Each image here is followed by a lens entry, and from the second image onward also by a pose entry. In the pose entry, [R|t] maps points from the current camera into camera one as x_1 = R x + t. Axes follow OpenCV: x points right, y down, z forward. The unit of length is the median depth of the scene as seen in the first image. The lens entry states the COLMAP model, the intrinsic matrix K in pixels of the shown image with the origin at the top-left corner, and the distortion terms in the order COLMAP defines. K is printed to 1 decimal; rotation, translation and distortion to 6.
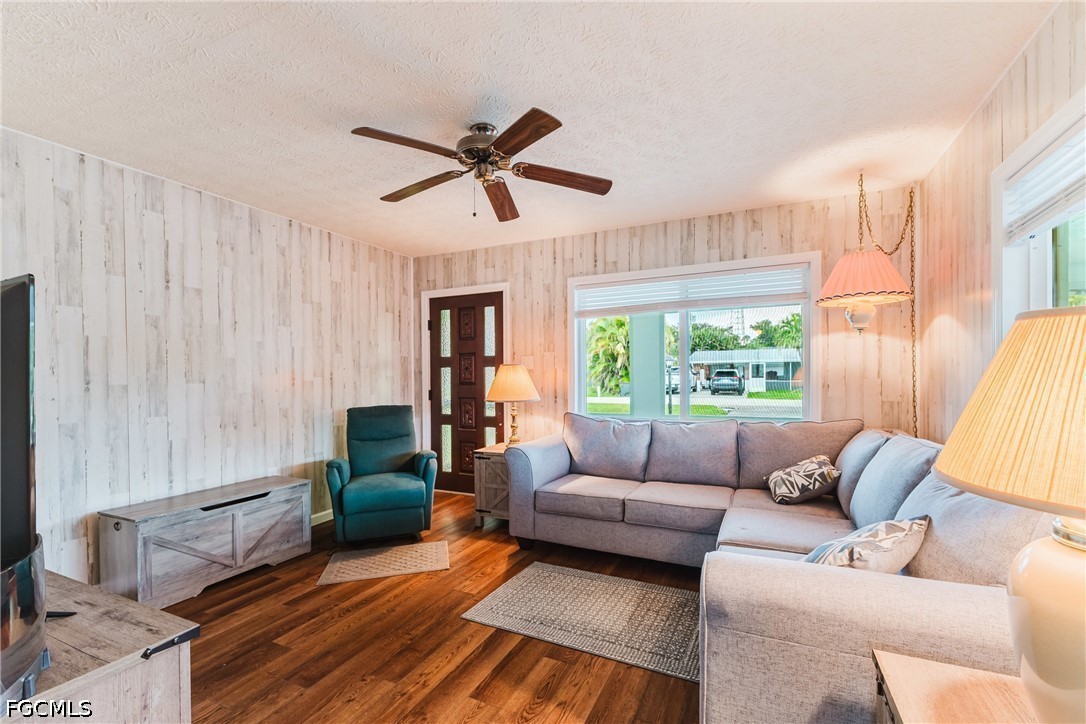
lens RADIAL K [[462.6, 0, 531.9], [0, 462.6, 375.3], [0, 0, 1]] dist [0.014317, -0.000836]
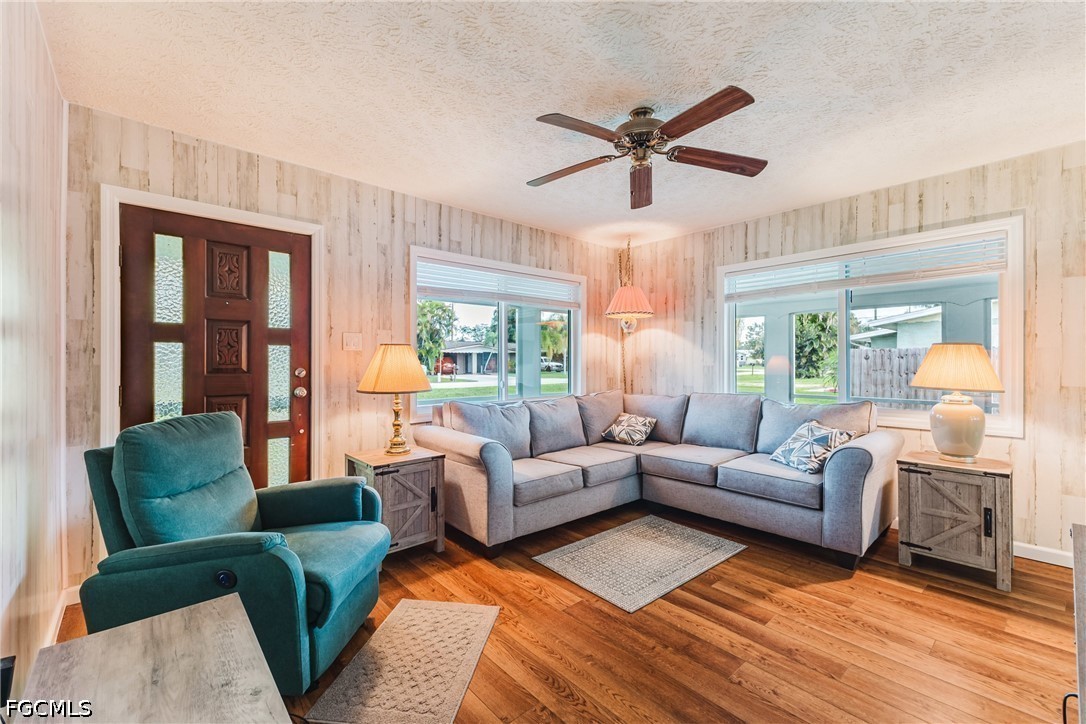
lens RADIAL K [[462.6, 0, 544.8], [0, 462.6, 361.3], [0, 0, 1]] dist [0.014317, -0.000836]
pose [[0.372267, 0.009396, 0.928078, -0.724821], [-0.002739, 0.999956, -0.009025, 0.012062], [-0.928122, 0.000818, 0.372276, 0.534288]]
